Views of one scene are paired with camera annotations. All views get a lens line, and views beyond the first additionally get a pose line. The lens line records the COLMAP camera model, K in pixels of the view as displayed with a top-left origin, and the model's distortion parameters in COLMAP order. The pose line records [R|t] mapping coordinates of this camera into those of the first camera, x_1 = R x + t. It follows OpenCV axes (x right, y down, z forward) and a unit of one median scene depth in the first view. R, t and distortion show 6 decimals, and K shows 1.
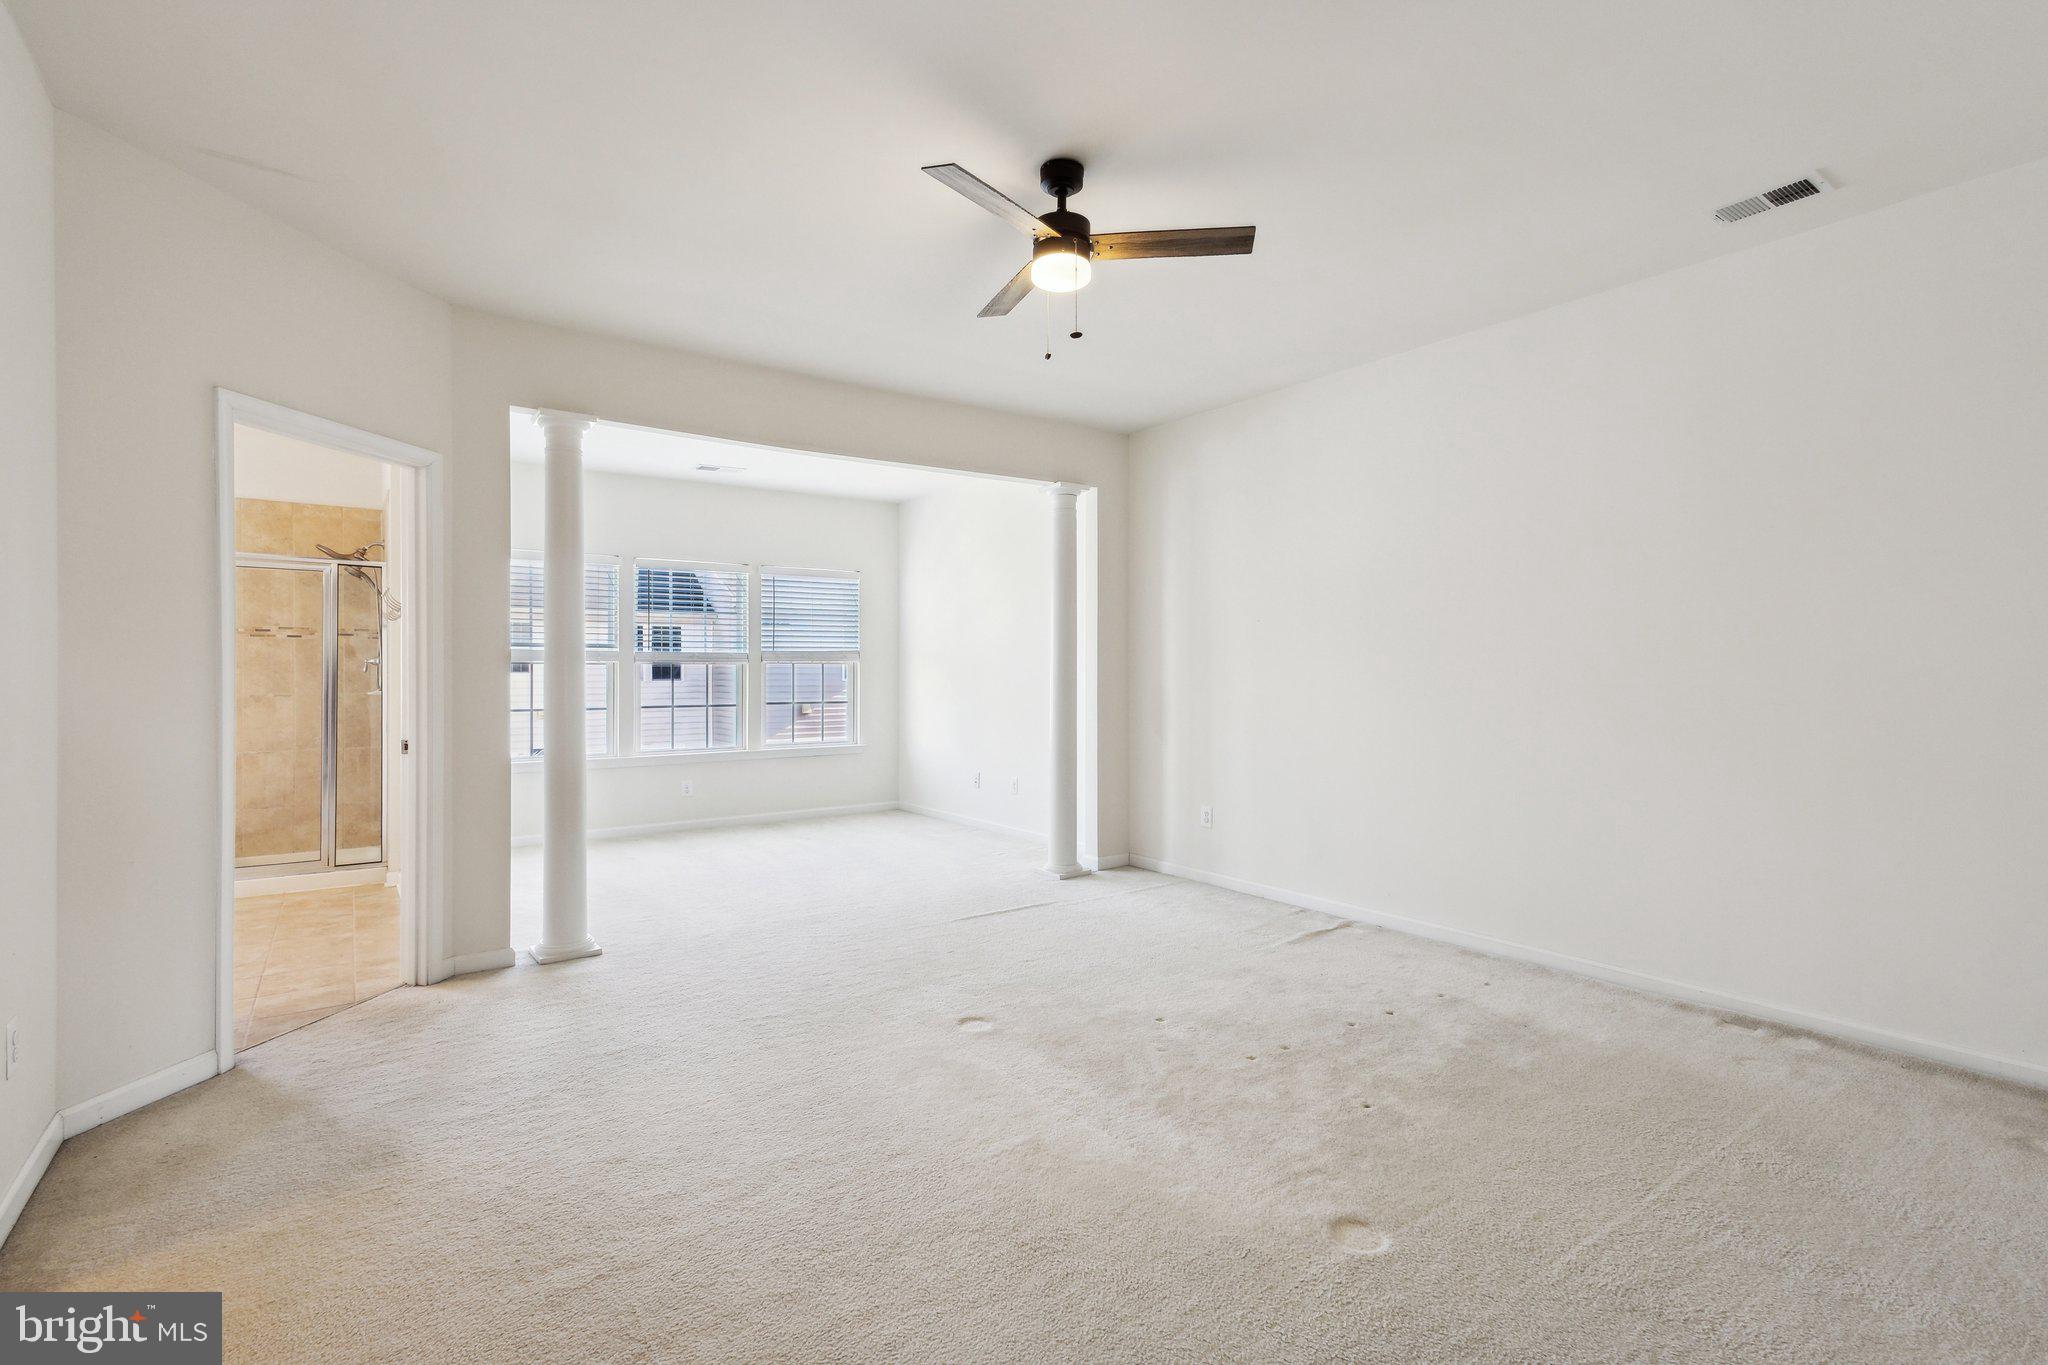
lens RADIAL K [[949.8, 0, 1020.5], [0, 949.8, 674.4], [0, 0, 1]] dist [0.009274, -0.001760]
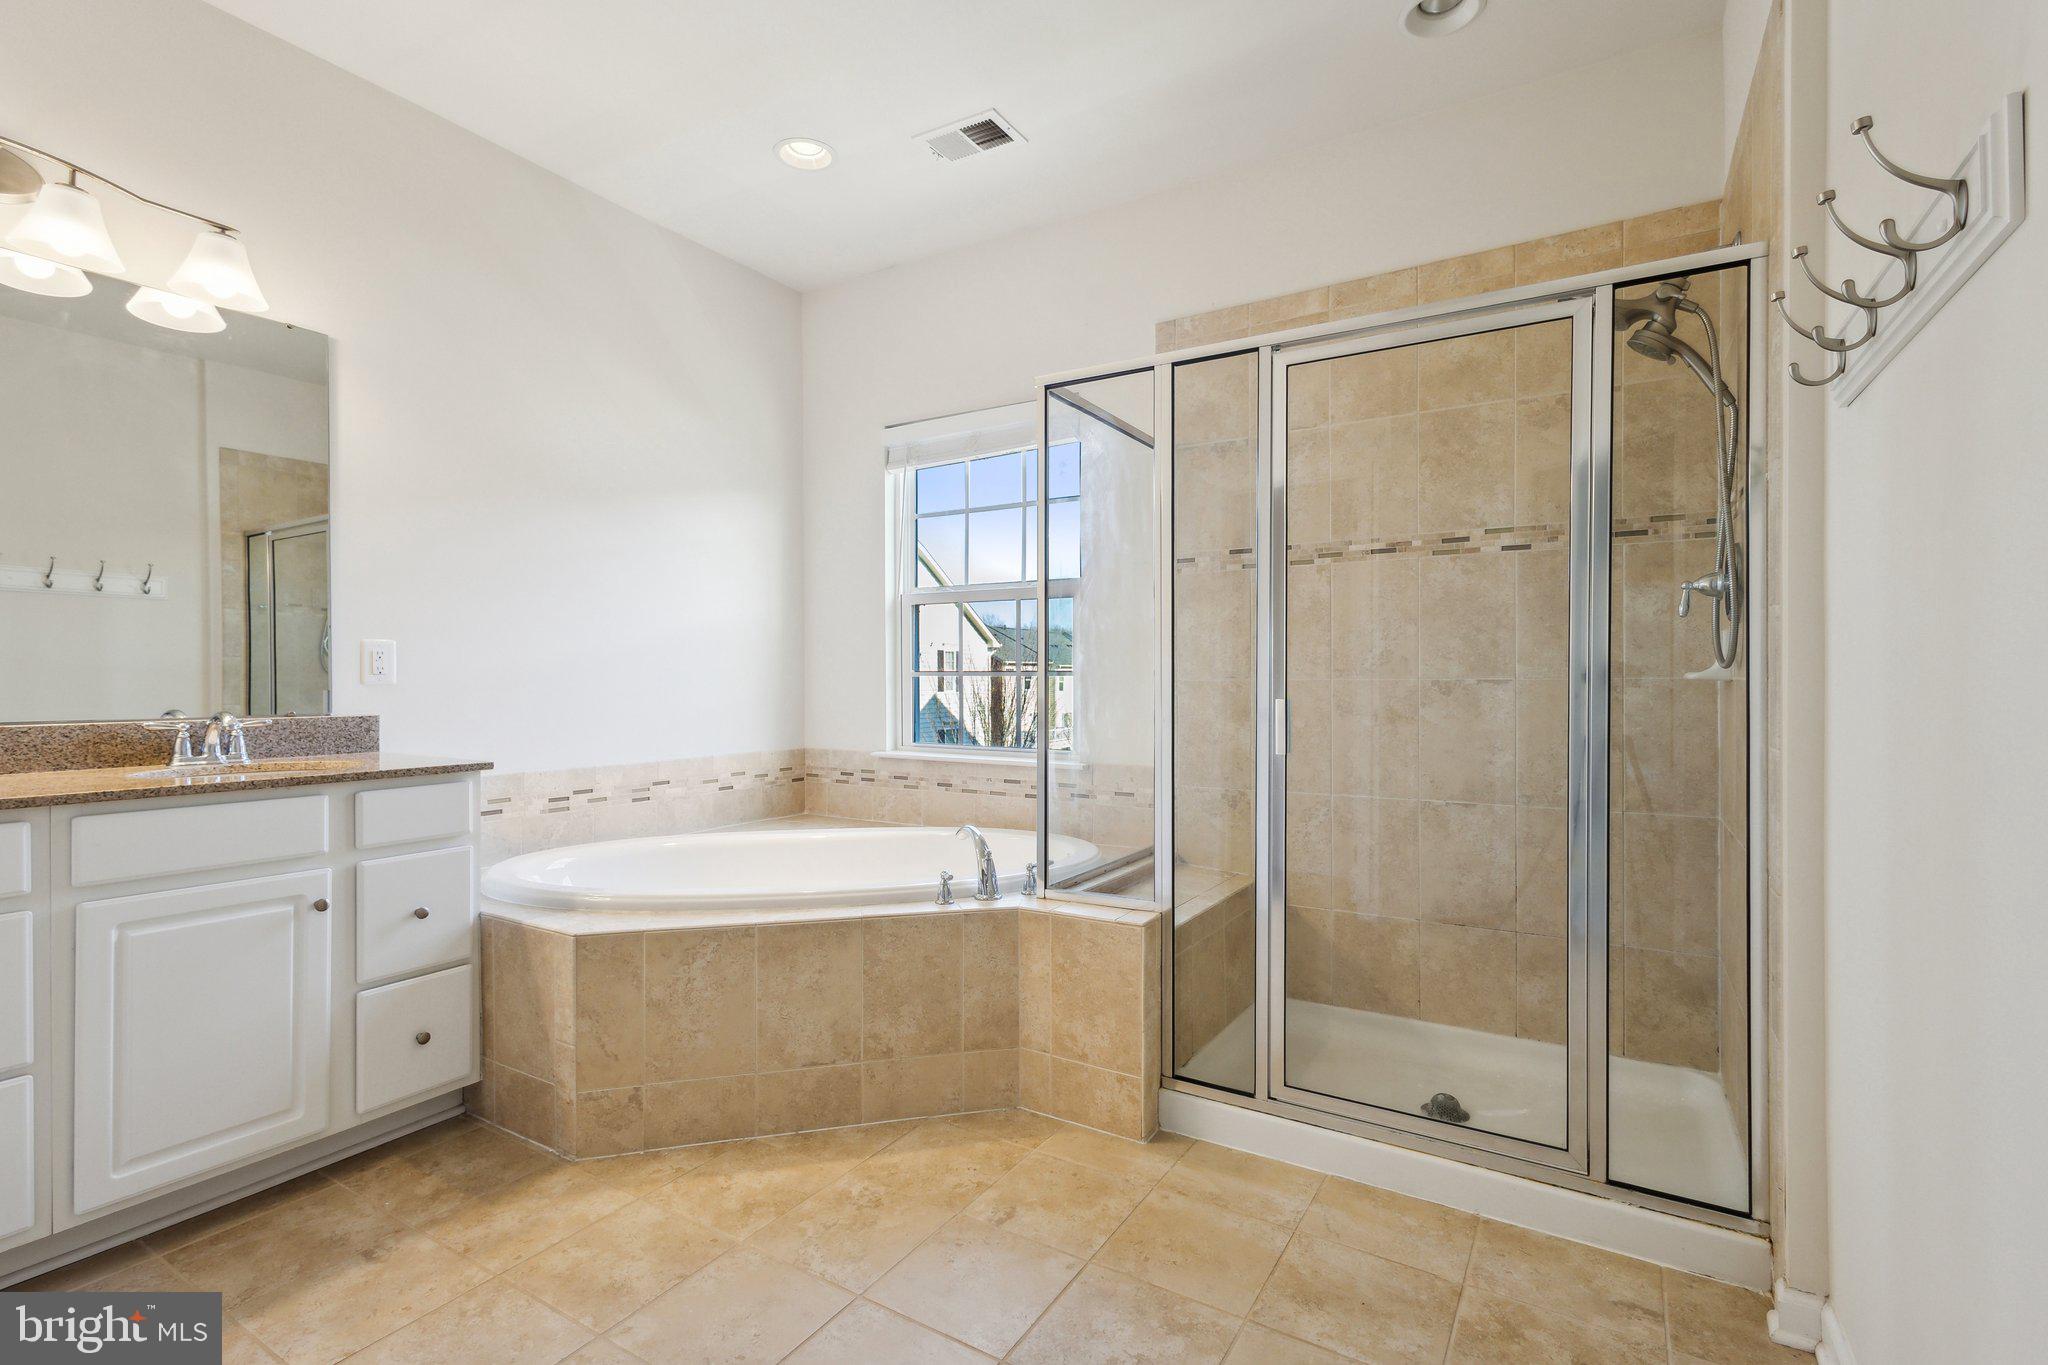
lens RADIAL K [[949.8, 0, 1020.3], [0, 949.8, 679.2], [0, 0, 1]] dist [0.009274, -0.001760]
pose [[0.382861, 0.000797, -0.923806, -0.448883], [0.004347, 0.999987, 0.002665, 0.018977], [0.923796, -0.005036, 0.382852, 0.628052]]
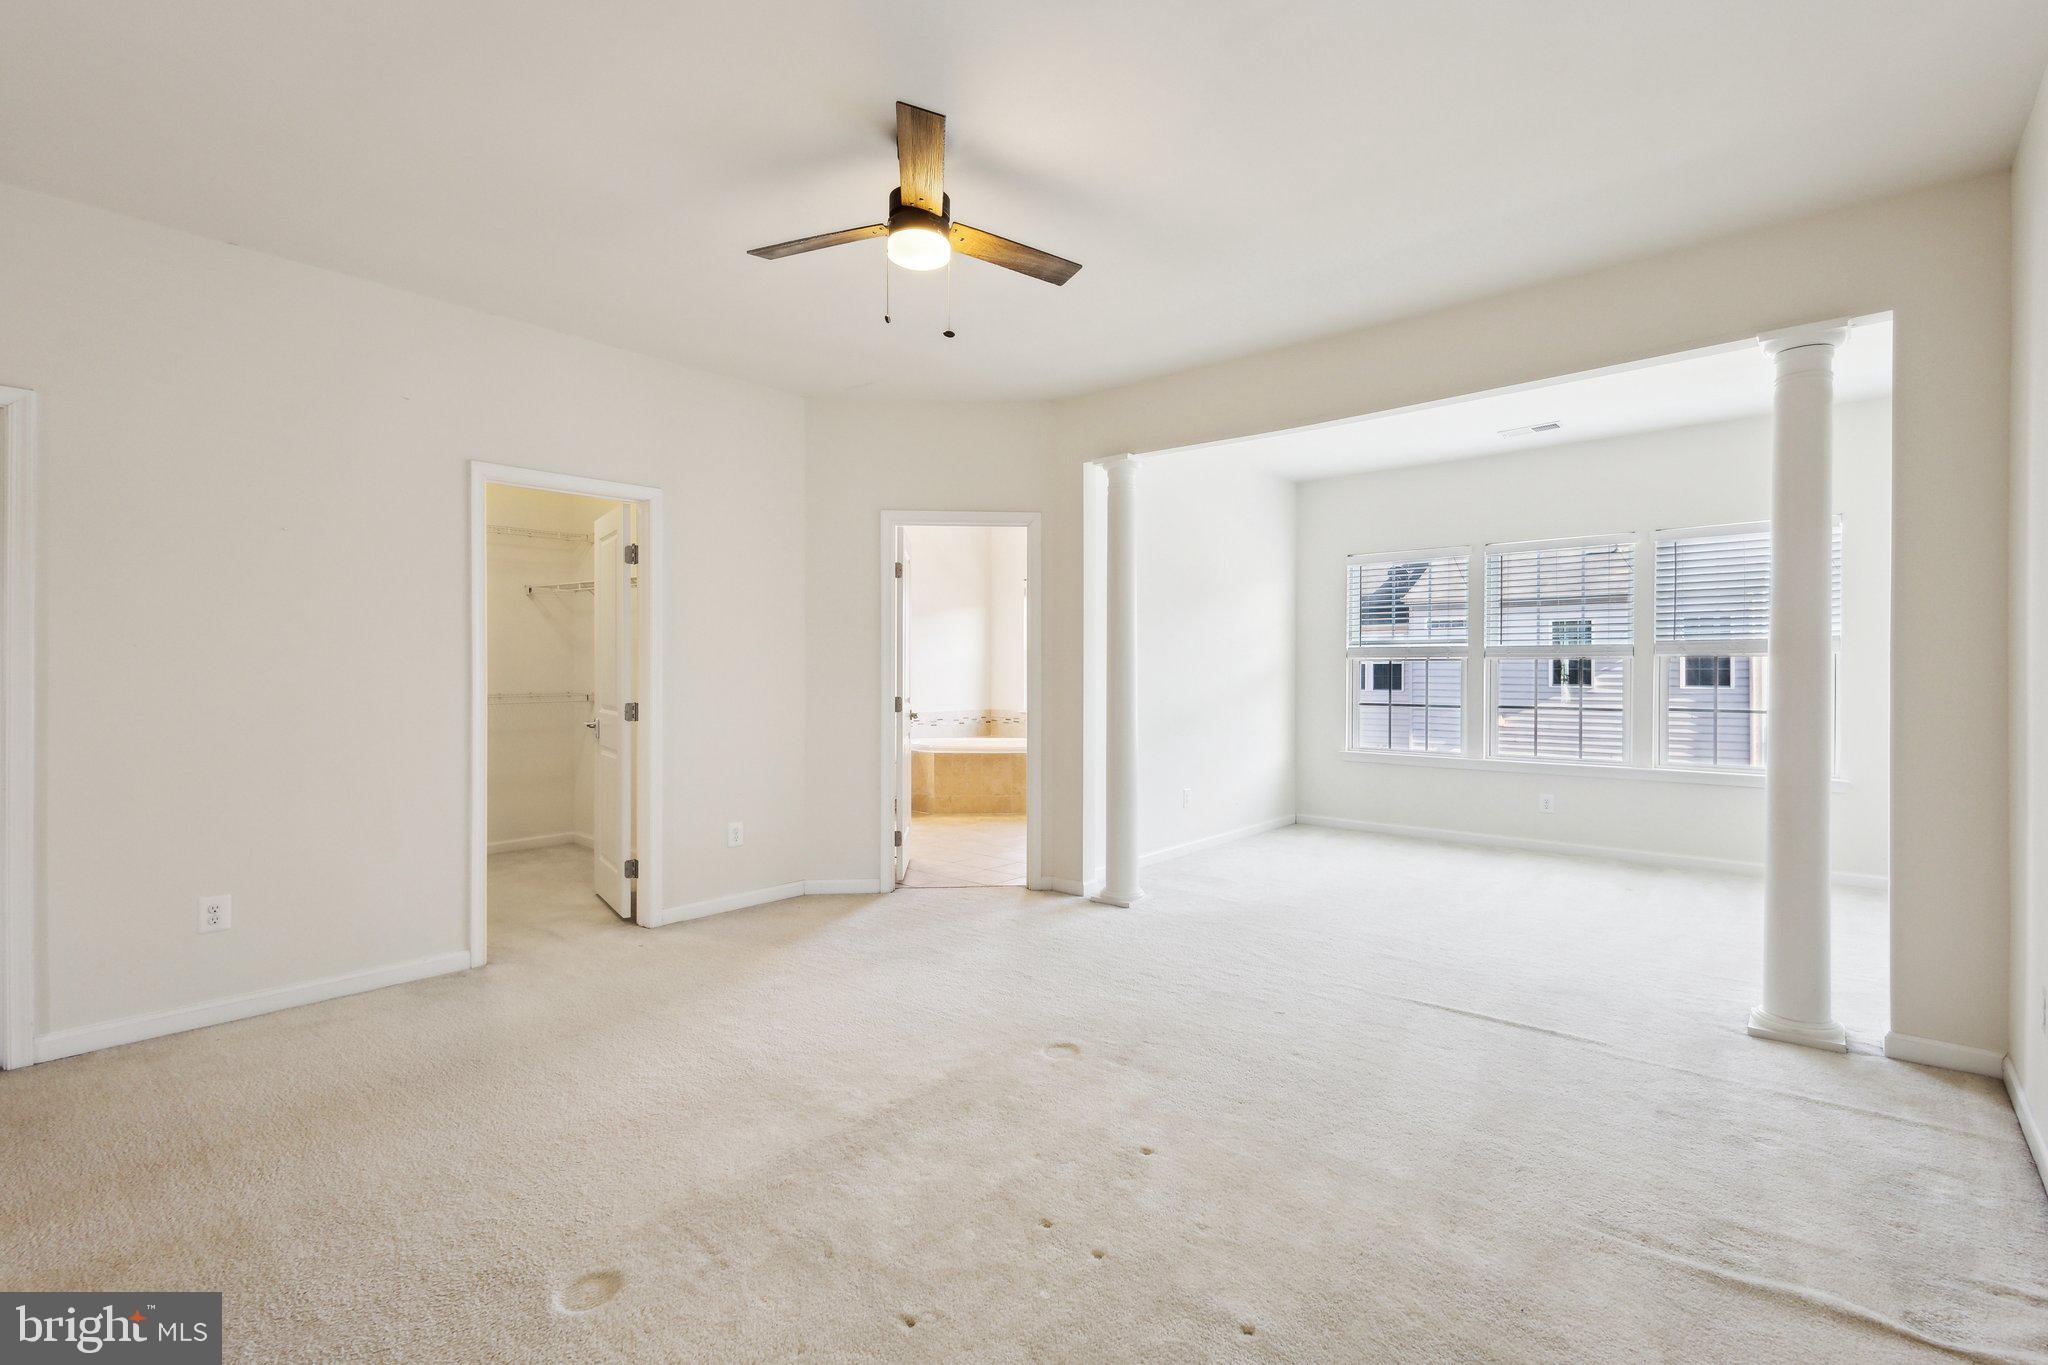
lens RADIAL K [[949.8, 0, 1025.5], [0, 949.8, 674.0], [0, 0, 1]] dist [0.009274, -0.001760]
pose [[0.226454, 0.007244, -0.973995, 0.479438], [-0.001573, 0.999974, 0.007071, -0.003511], [0.974021, -0.000069, 0.226460, 0.431455]]
